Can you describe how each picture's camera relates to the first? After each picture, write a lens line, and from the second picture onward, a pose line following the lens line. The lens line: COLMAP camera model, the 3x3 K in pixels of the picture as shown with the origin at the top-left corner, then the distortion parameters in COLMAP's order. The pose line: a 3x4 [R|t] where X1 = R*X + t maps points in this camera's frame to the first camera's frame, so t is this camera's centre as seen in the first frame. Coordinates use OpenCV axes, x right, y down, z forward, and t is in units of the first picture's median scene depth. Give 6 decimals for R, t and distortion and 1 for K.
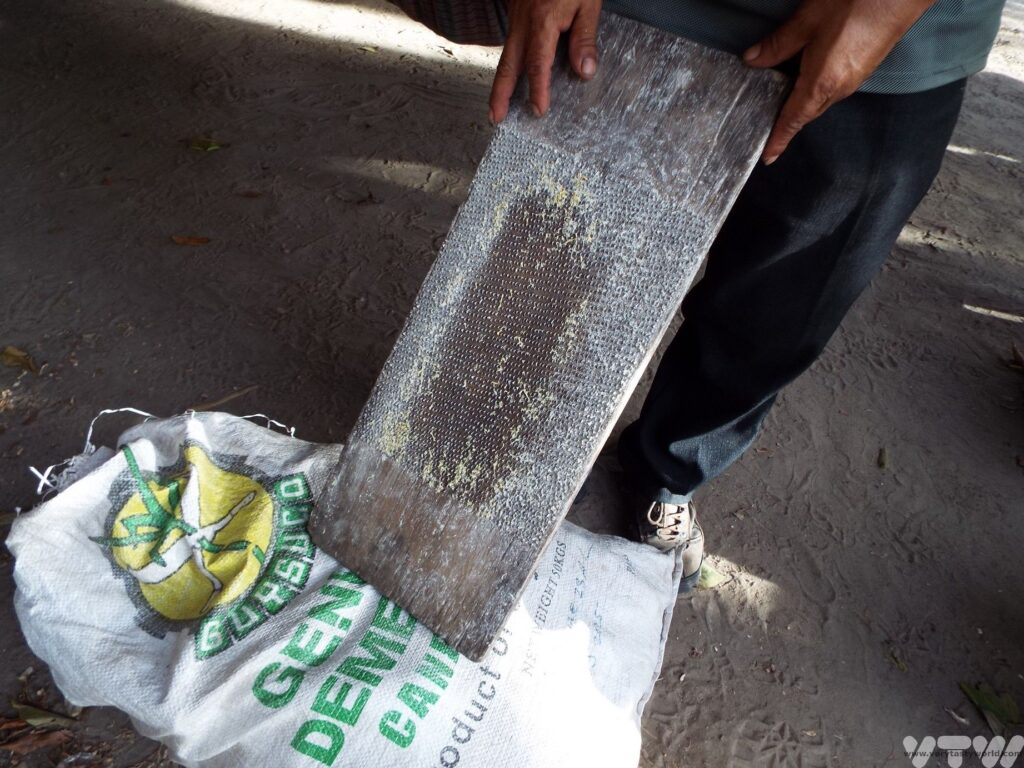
lens RADIAL K [[758.0, 0, 512.0], [0, 758.0, 384.0], [0, 0, 1]] dist [0.003859, 0.002315]
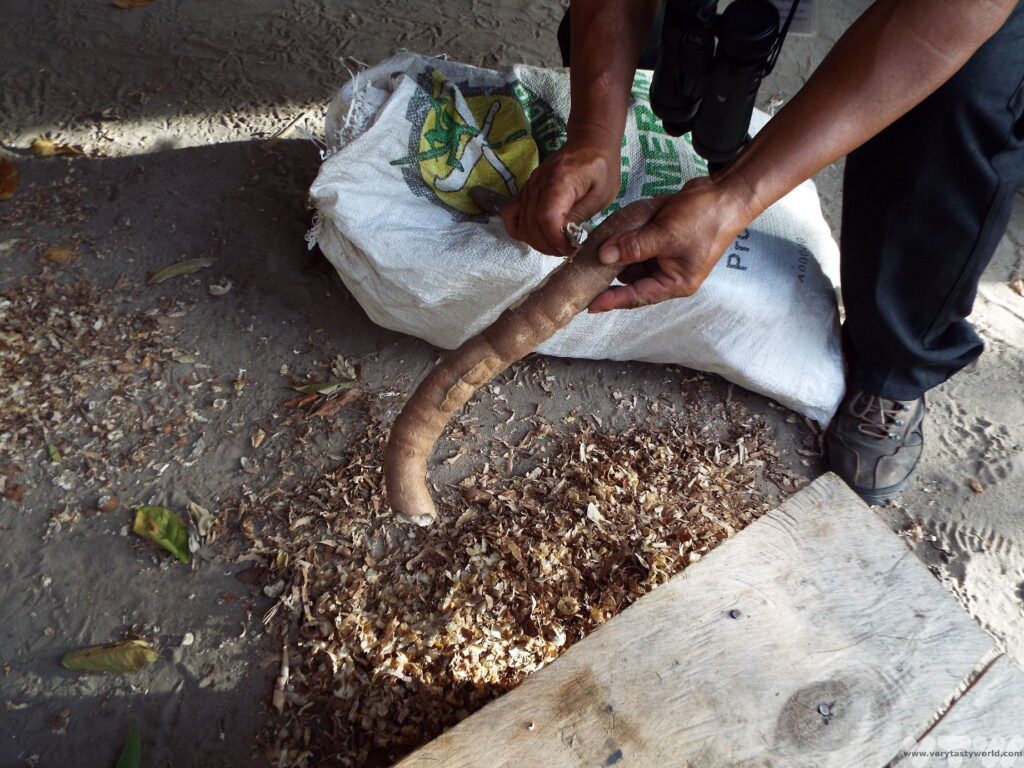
lens RADIAL K [[758.0, 0, 512.0], [0, 758.0, 384.0], [0, 0, 1]] dist [0.003859, 0.002315]
pose [[0.921921, -0.331592, 0.200272, -0.726755], [0.273675, 0.923415, 0.269085, 0.248932], [-0.274160, -0.193266, 0.942064, -0.188733]]
